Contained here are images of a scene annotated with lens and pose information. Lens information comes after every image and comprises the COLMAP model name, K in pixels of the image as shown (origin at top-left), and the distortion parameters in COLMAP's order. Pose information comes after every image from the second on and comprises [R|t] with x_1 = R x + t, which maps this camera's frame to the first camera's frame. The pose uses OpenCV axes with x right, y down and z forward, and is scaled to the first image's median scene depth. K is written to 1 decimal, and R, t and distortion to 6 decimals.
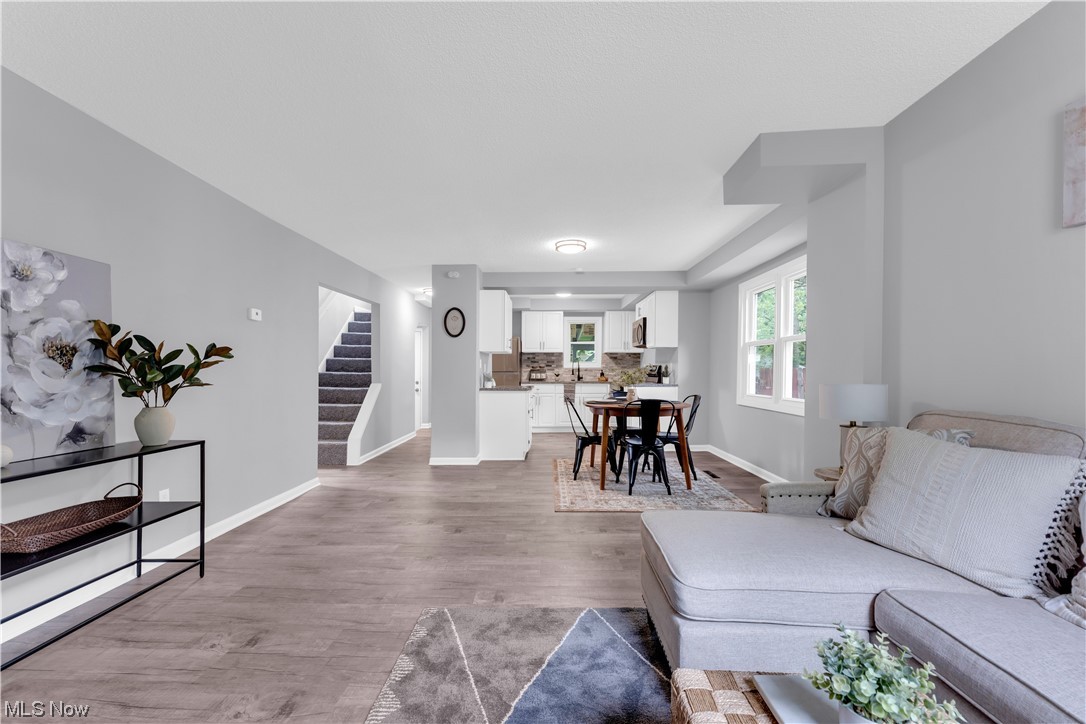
lens RADIAL K [[441.4, 0, 535.1], [0, 441.4, 368.5], [0, 0, 1]] dist [0.002698, 0.000346]
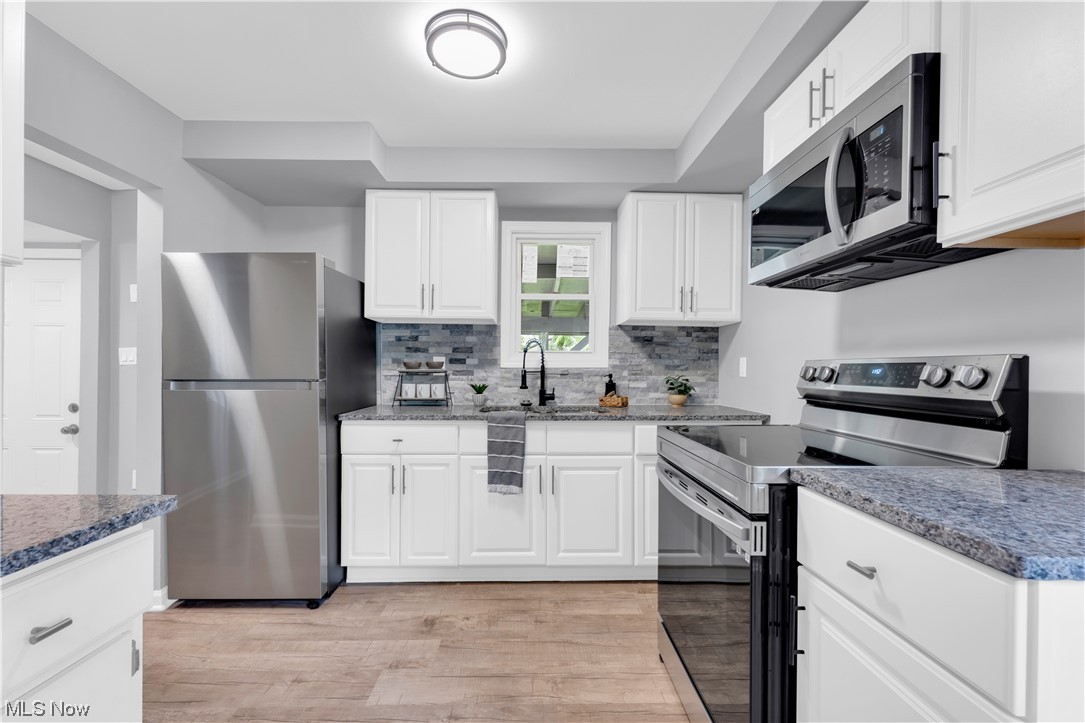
lens RADIAL K [[441.6, 0, 535.1], [0, 441.6, 367.9], [0, 0, 1]] dist [0.001618, -0.000329]
pose [[0.999347, 0.007026, 0.035449, 0.125590], [-0.007029, 0.999975, -0.000044, -0.002260], [-0.035448, -0.000205, 0.999371, 1.025093]]
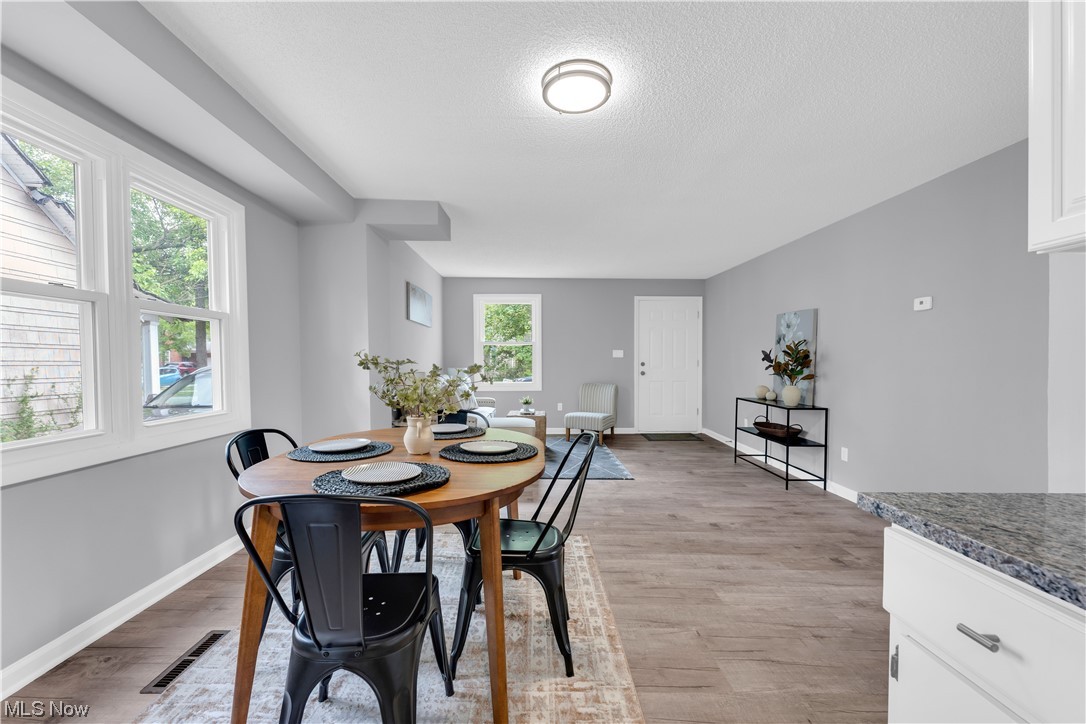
lens RADIAL K [[442.1, 0, 538.4], [0, 442.1, 368.8], [0, 0, 1]] dist [0.000533, 0.000179]
pose [[-0.999131, -0.000714, -0.041684, 0.112407], [-0.001188, 0.999935, 0.011339, -0.000162], [0.041673, 0.011379, -0.999067, 1.182505]]
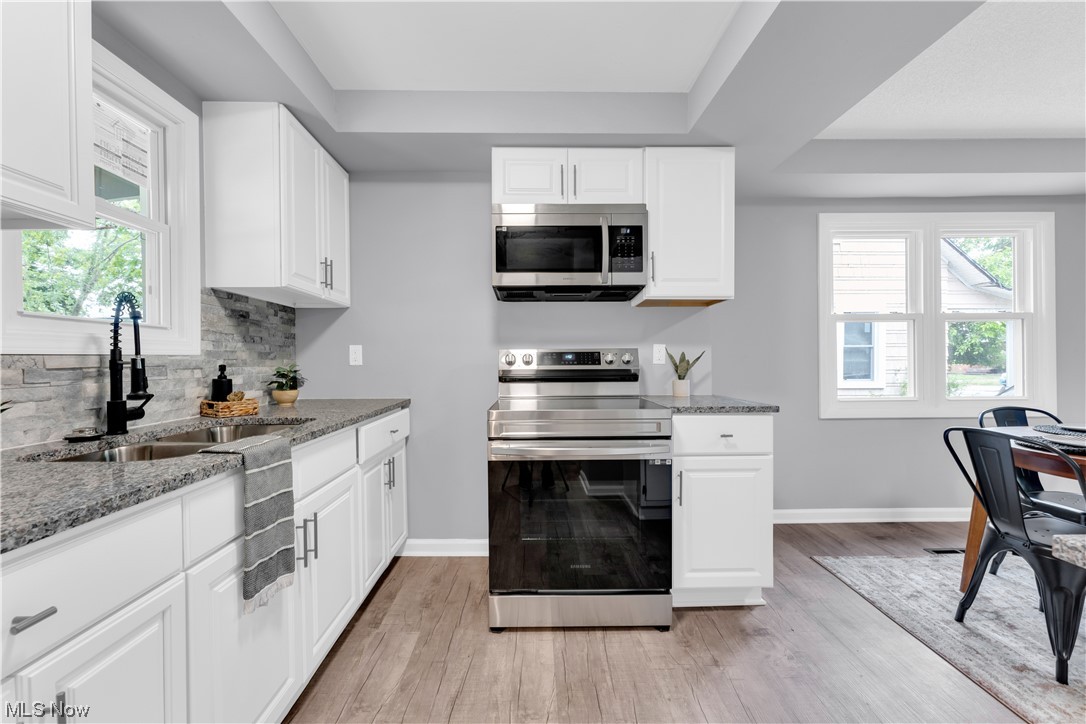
lens RADIAL K [[442.1, 0, 538.4], [0, 442.1, 368.8], [0, 0, 1]] dist [0.000533, 0.000179]
pose [[-0.036778, -0.018084, 0.999160, -0.107418], [0.005266, 0.999819, 0.018290, 0.002272], [-0.999310, 0.005935, -0.036676, 1.327373]]
